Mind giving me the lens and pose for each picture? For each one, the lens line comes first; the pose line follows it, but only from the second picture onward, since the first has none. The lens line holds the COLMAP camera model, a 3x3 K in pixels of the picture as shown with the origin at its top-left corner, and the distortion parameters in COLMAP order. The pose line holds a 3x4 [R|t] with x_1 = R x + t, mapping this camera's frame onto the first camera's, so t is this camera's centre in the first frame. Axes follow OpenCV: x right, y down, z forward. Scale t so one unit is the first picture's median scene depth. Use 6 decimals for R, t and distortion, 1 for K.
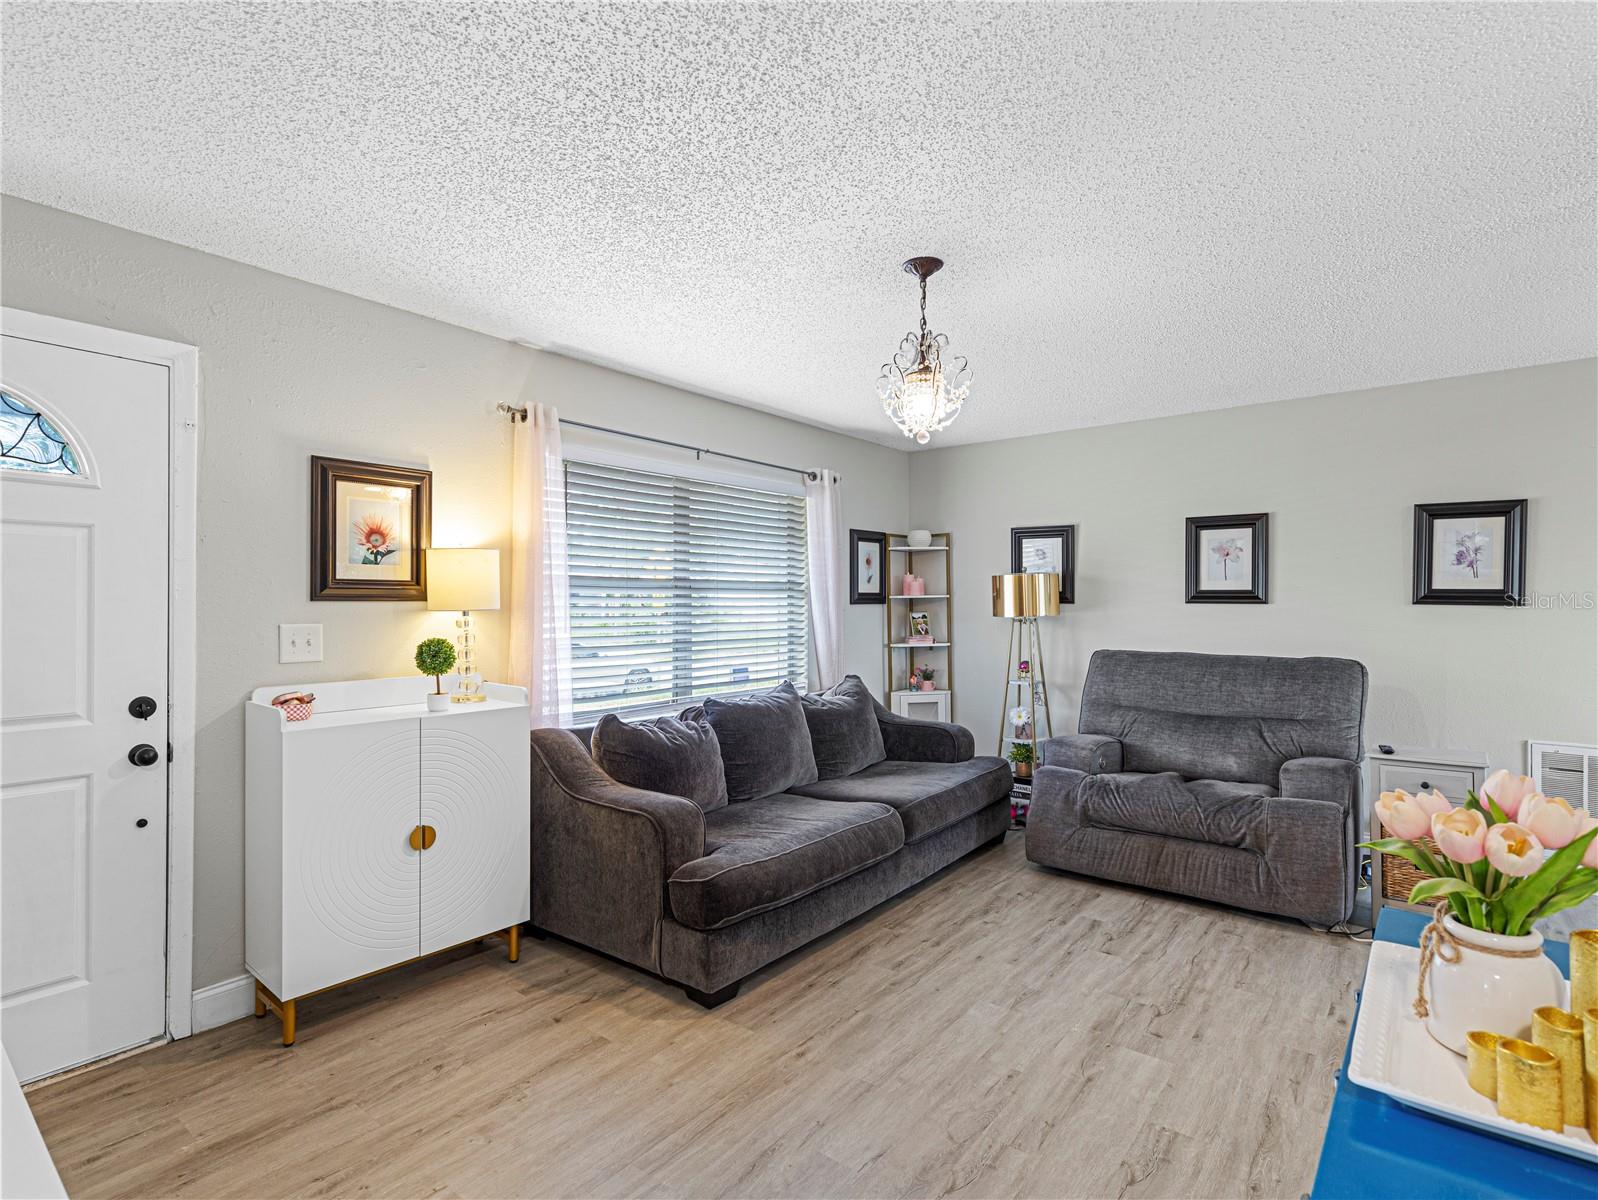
lens RADIAL K [[822.7, 0, 799.9], [0, 822.7, 595.0], [0, 0, 1]] dist [0.007442, -0.000086]
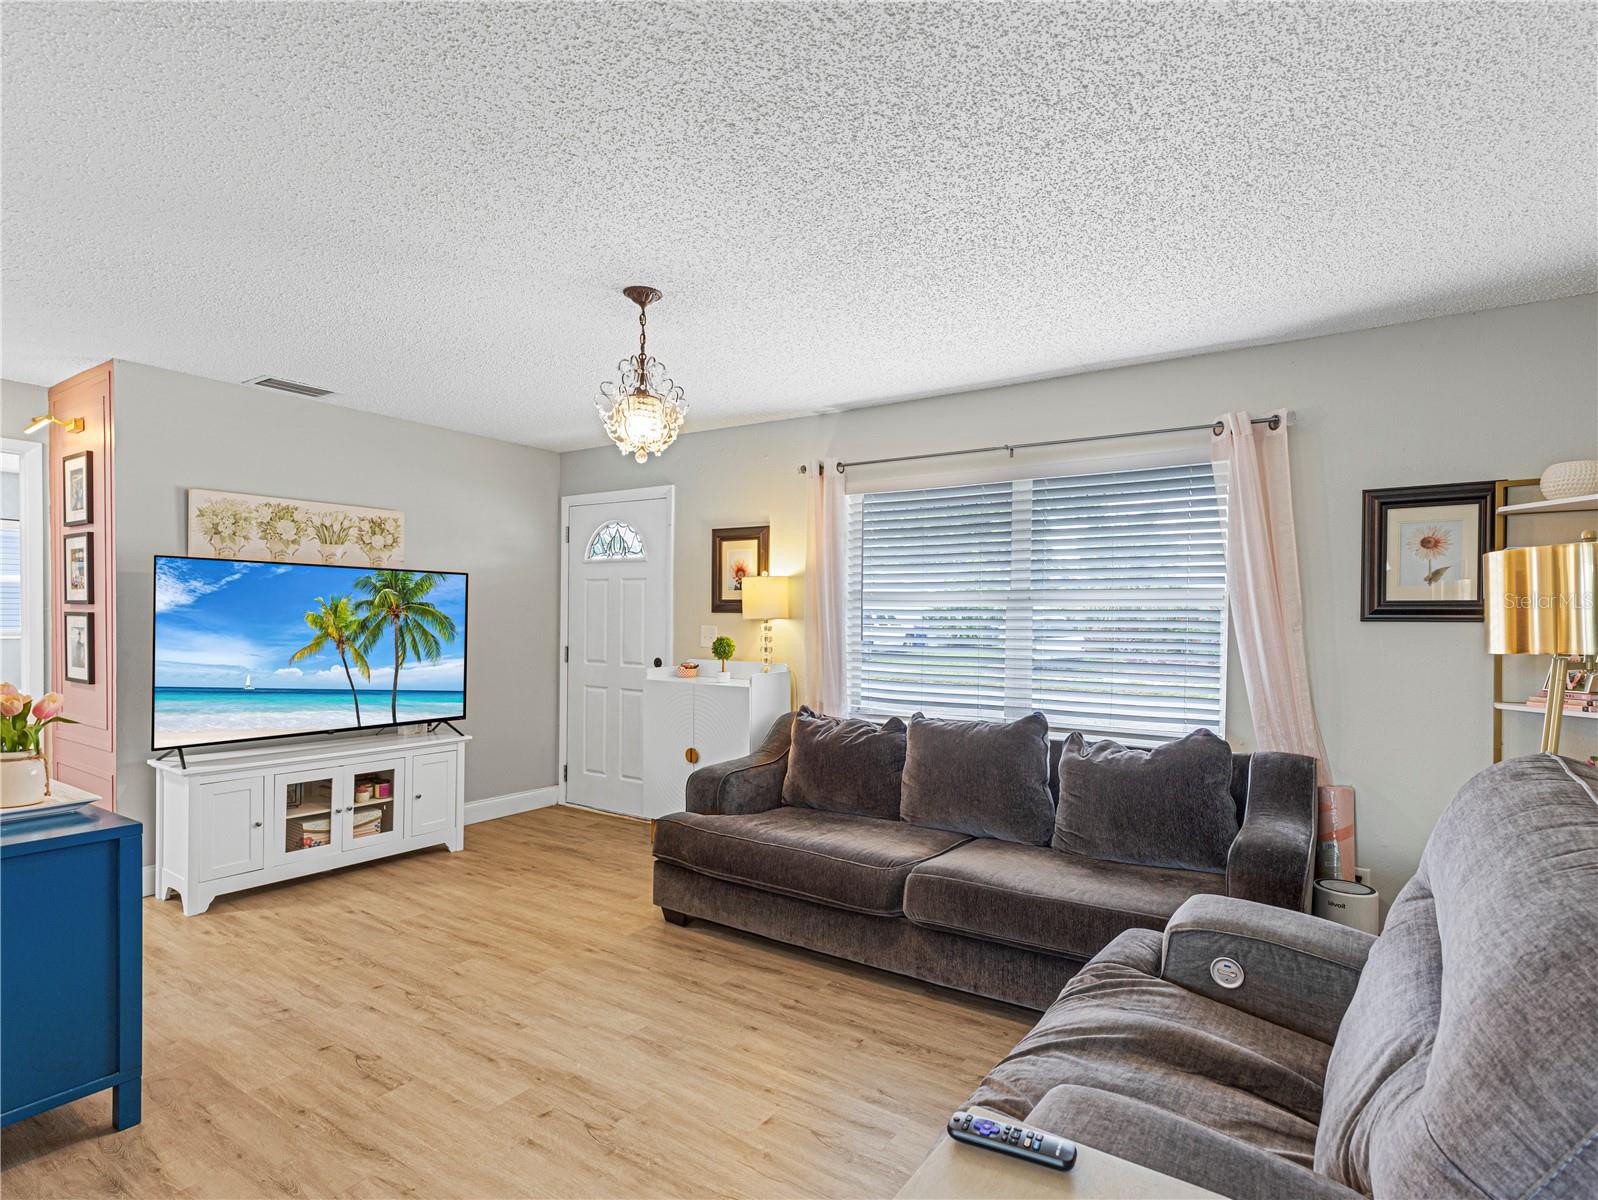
lens RADIAL K [[822.7, 0, 796.0], [0, 822.7, 611.6], [0, 0, 1]] dist [0.007442, -0.000086]
pose [[0.062593, -0.003321, -0.998034, 1.143708], [0.001080, 0.999994, -0.003260, 0.011779], [0.998039, -0.000874, 0.062596, 1.055661]]
